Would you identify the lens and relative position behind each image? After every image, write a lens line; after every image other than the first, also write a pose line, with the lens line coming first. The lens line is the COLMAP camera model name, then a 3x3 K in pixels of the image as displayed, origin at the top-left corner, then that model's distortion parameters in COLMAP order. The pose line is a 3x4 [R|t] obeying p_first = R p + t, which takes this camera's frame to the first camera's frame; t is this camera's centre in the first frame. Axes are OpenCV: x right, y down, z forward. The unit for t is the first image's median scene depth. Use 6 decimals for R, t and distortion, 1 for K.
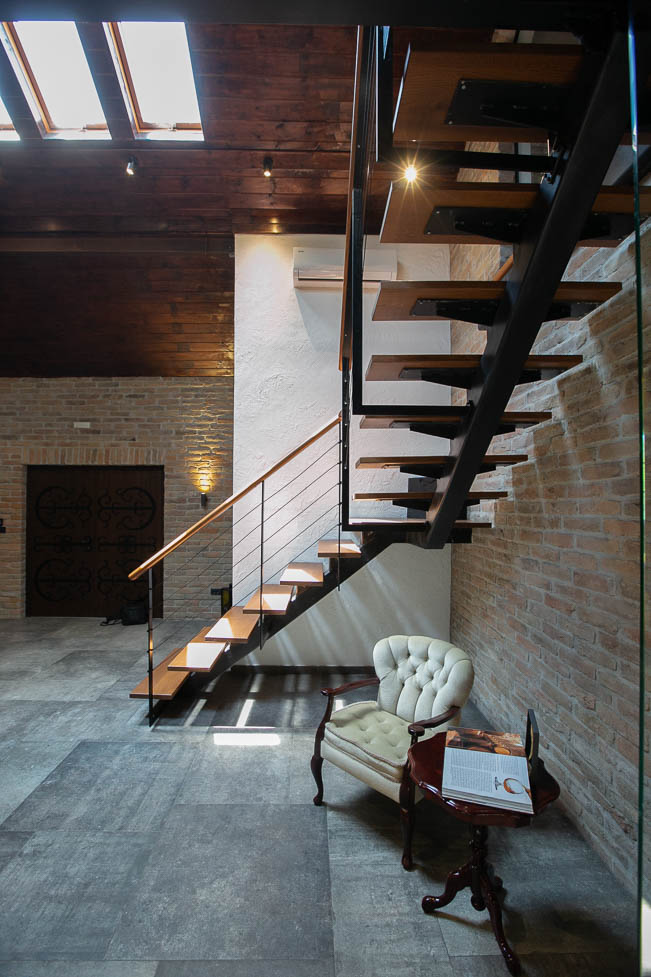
lens RADIAL K [[442.9, 0, 319.1], [0, 442.9, 498.9], [0, 0, 1]] dist [-0.053247, 0.019660]
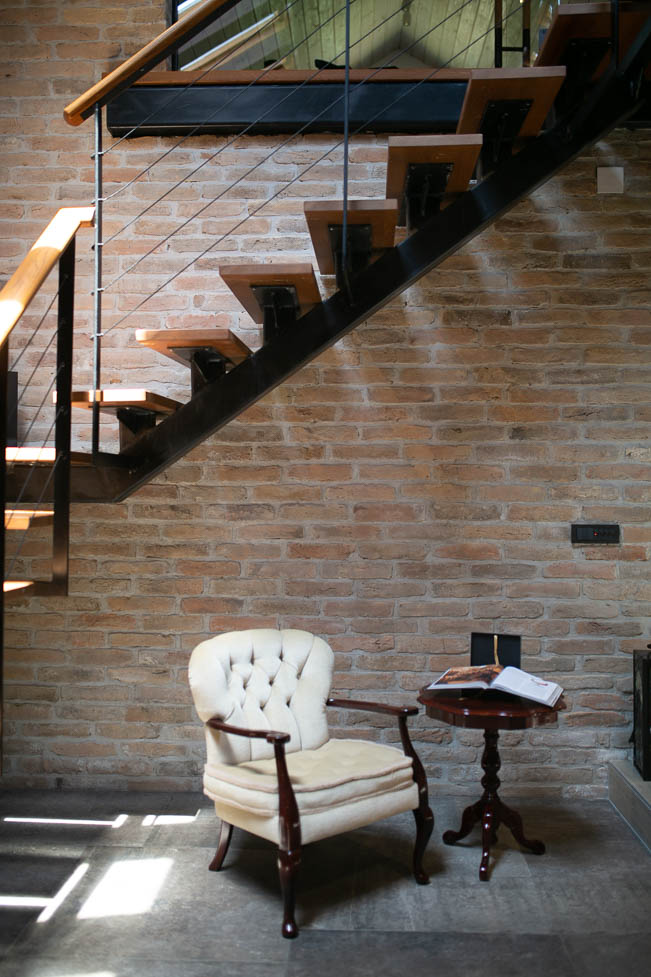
lens RADIAL K [[924.3, 0, 325.5], [0, 924.3, 488.5], [0, 0, 1]] dist [-0.084310, 0.156445]
pose [[0.057178, -0.013358, 0.998275, -1.332072], [-0.017759, 0.999739, 0.014394, 0.111371], [-0.998206, -0.018551, 0.056926, 1.007000]]
